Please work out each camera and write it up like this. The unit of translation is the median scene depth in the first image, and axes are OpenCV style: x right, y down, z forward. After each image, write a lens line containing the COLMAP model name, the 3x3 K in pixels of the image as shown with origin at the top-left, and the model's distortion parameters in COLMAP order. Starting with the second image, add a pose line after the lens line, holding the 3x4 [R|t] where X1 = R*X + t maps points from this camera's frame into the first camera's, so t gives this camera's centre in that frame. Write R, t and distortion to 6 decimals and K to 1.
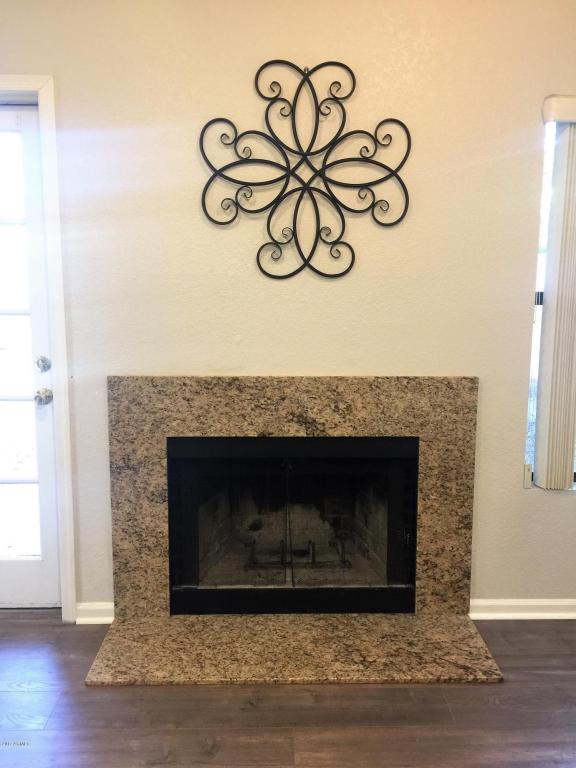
lens RADIAL K [[652.9, 0, 294.1], [0, 652.9, 379.7], [0, 0, 1]] dist [0.081278, -0.124754]
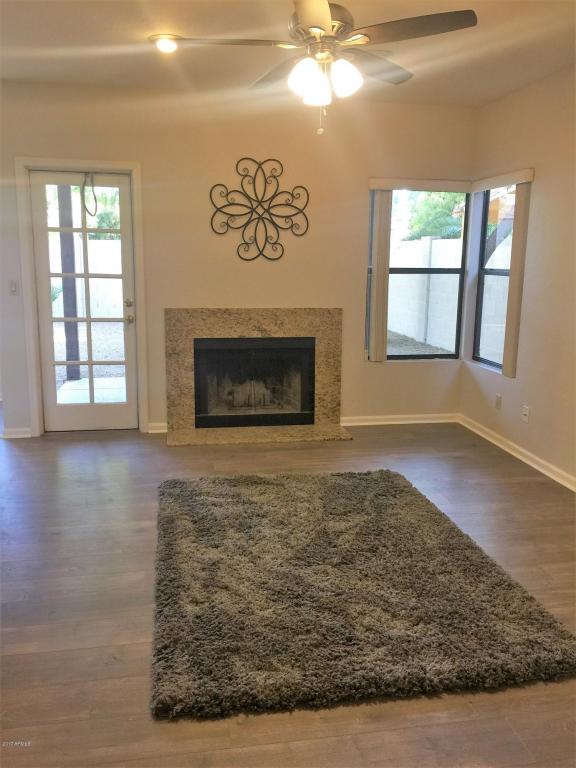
lens RADIAL K [[652.9, 0, 294.1], [0, 652.9, 379.7], [0, 0, 1]] dist [0.081278, -0.124754]
pose [[0.988721, -0.023167, 0.147968, -0.191809], [0.017825, 0.999144, 0.037328, 0.147555], [-0.148706, -0.034269, 0.988287, -1.076997]]
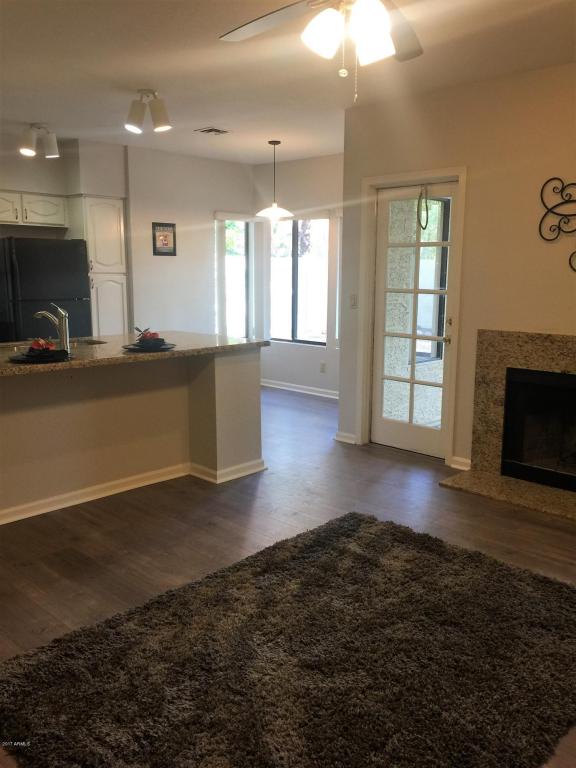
lens RADIAL K [[652.9, 0, 294.1], [0, 652.9, 379.7], [0, 0, 1]] dist [0.081278, -0.124754]
pose [[0.702766, 0.112689, -0.702439, 0.626004], [-0.108018, 0.992829, 0.051206, 0.092915], [0.703172, 0.039890, 0.709899, -0.601936]]
